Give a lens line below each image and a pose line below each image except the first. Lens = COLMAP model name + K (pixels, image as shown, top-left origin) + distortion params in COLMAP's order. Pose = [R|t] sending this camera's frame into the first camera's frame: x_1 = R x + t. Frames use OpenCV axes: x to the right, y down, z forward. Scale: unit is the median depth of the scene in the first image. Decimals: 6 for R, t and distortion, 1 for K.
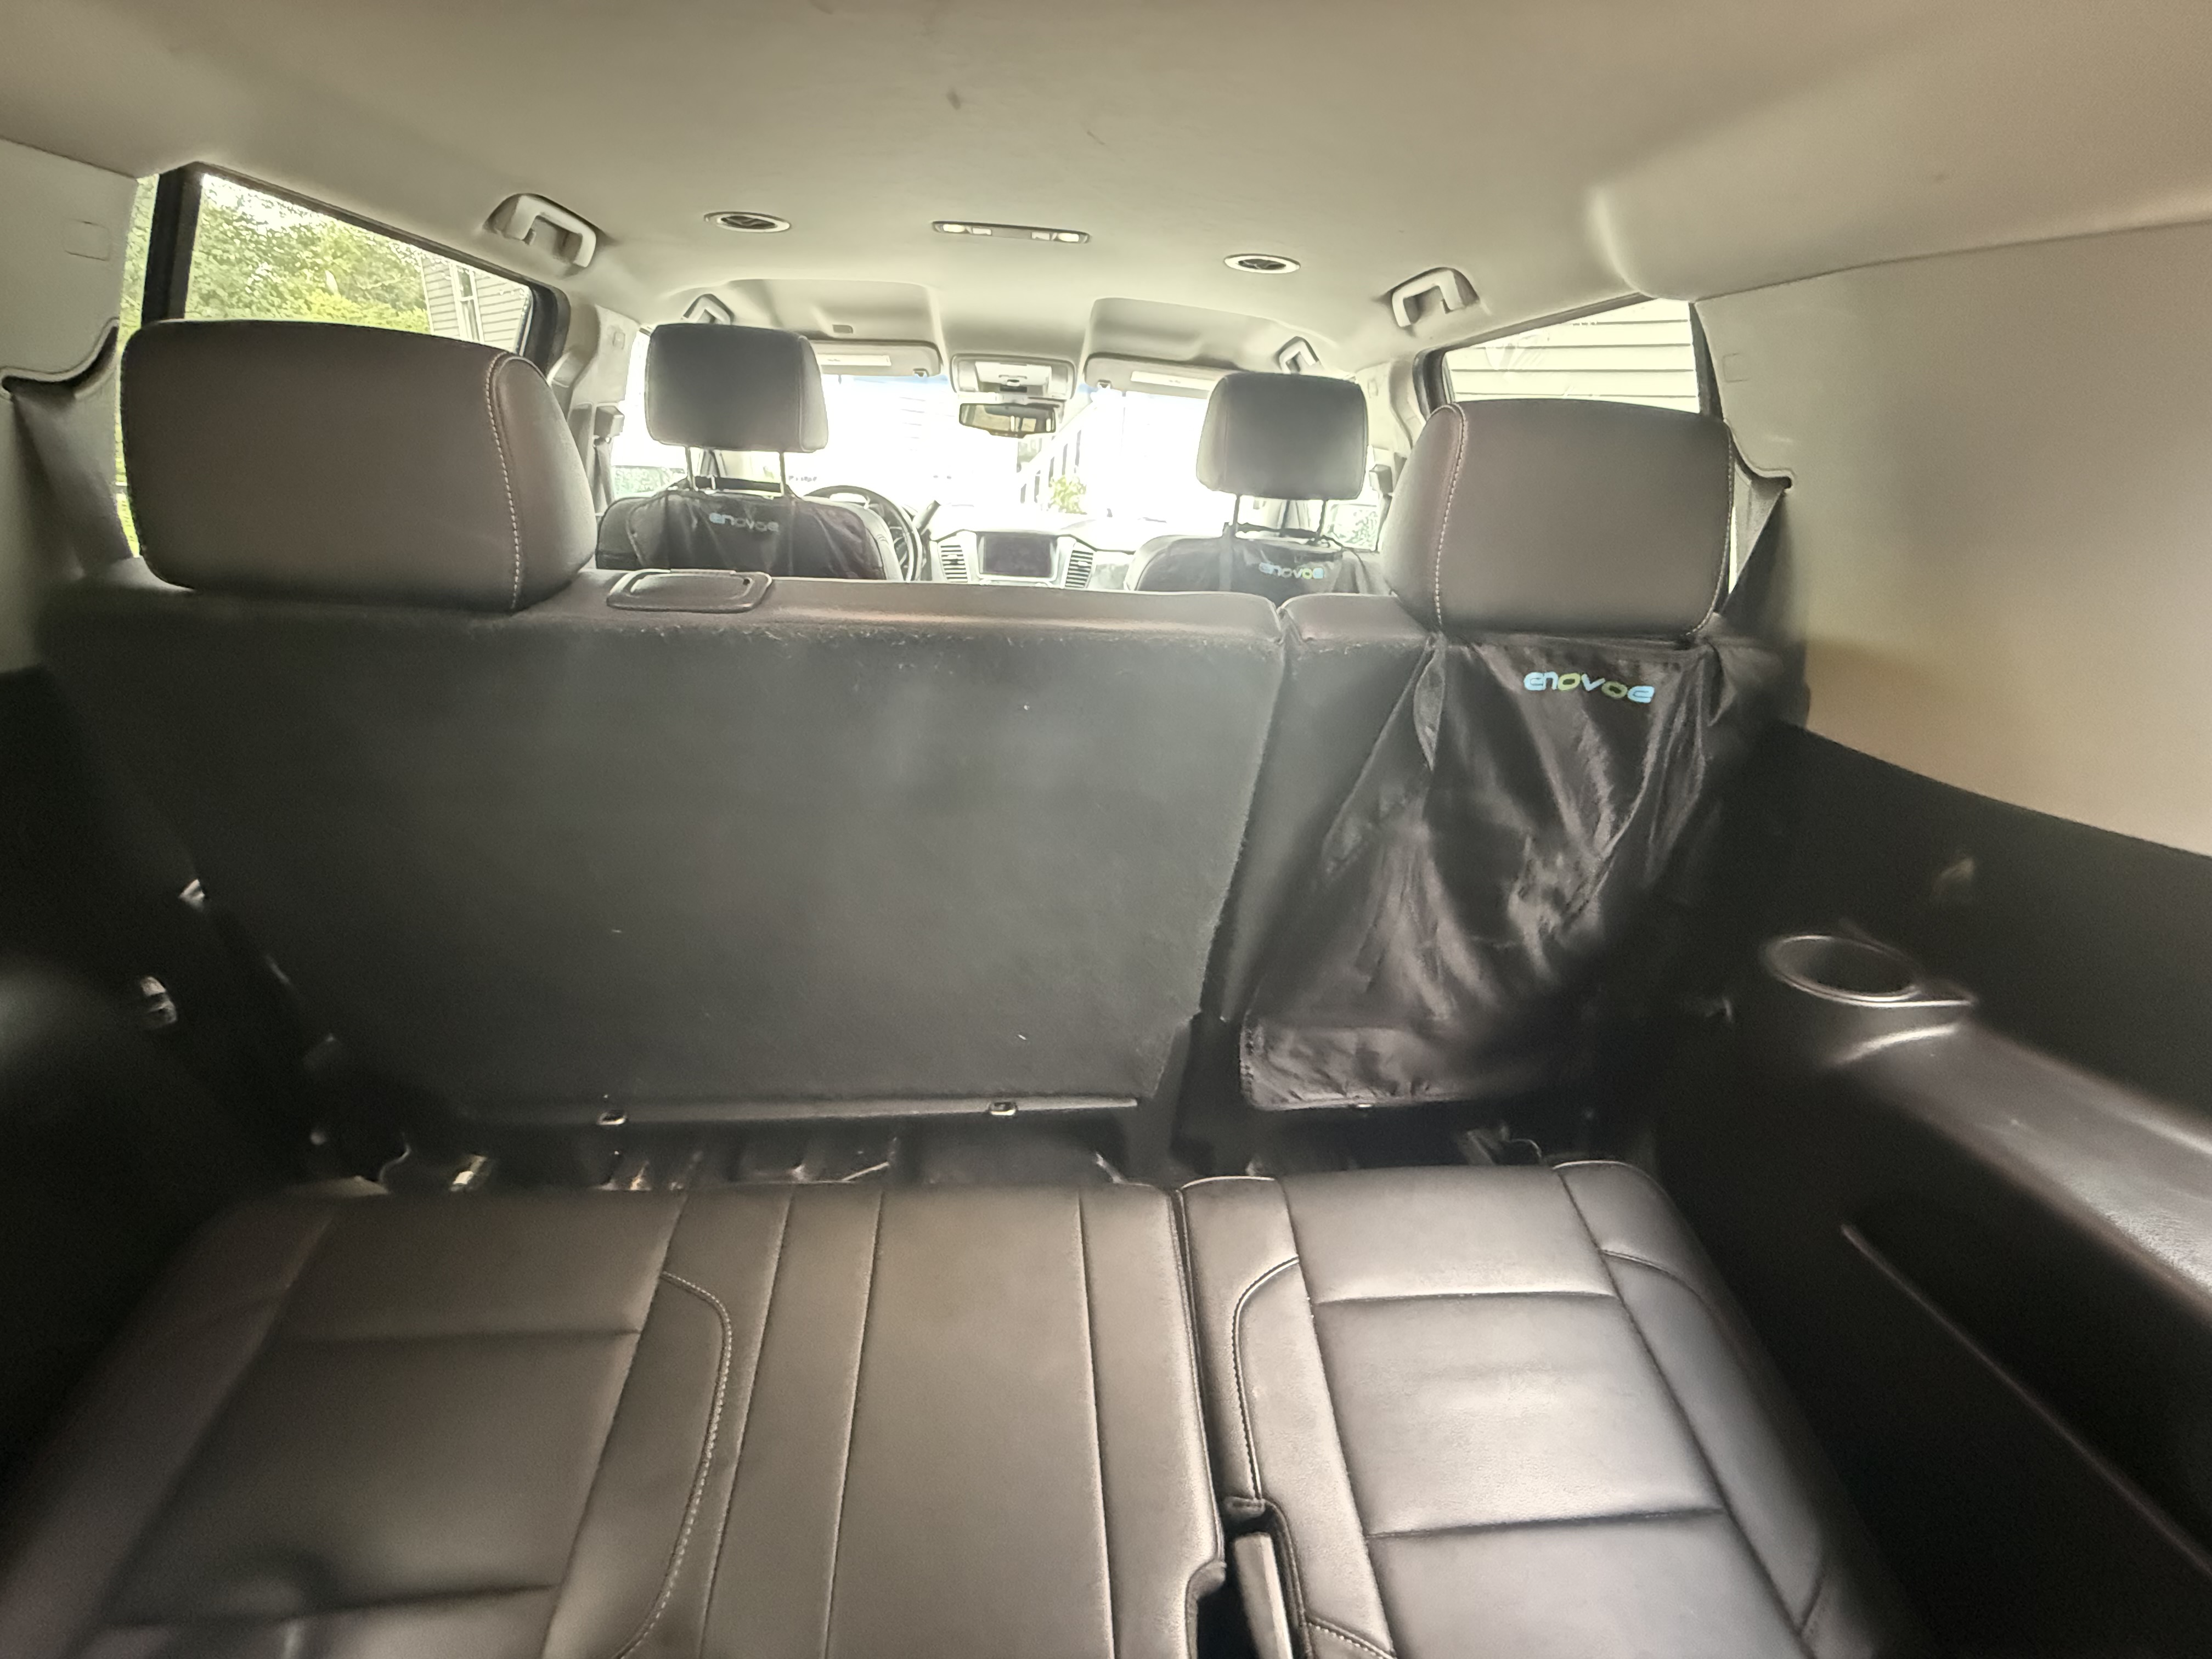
lens RADIAL K [[892.1, 0, 1106.0], [0, 892.1, 829.5], [0, 0, 1]] dist [-0.000241, -0.000024]
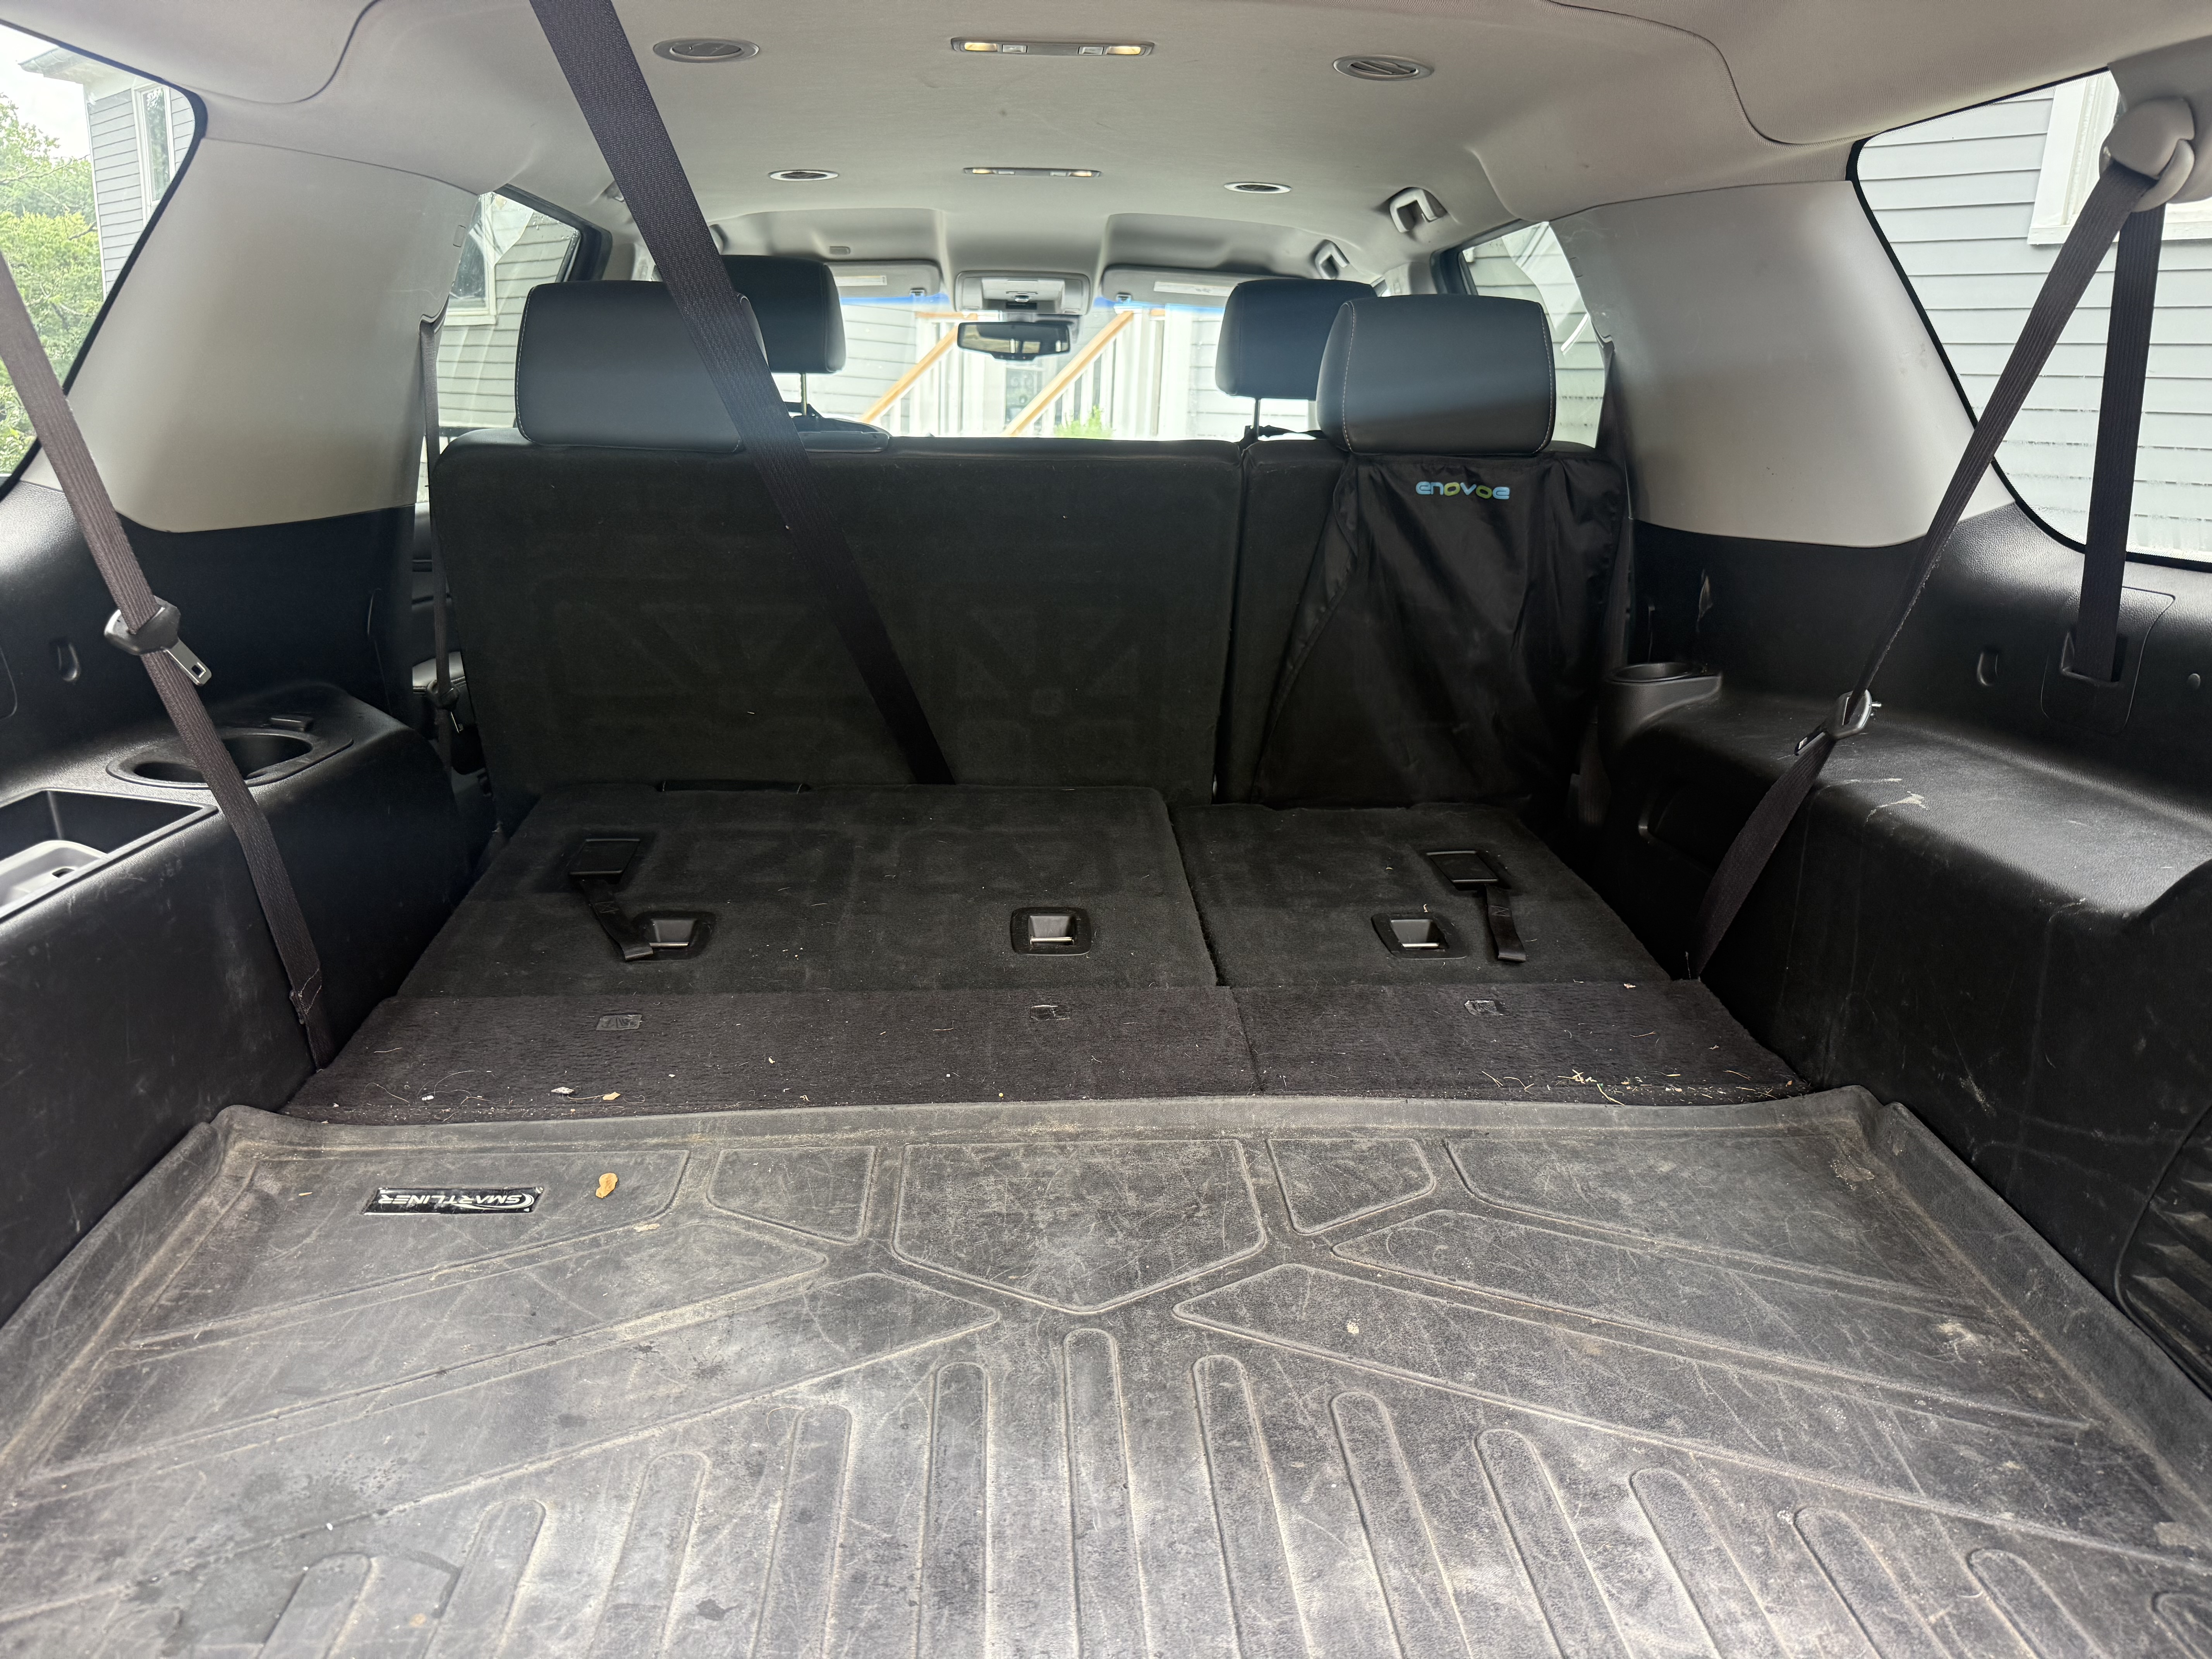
lens RADIAL K [[1527.0, 0, 1106.0], [0, 1527.0, 829.5], [0, 0, 1]] dist [0.113931, -0.229439]
pose [[0.999125, -0.027961, -0.031107, 0.016676], [0.023730, 0.991371, -0.128916, 0.276186], [0.034444, 0.128065, 0.991167, -0.558842]]
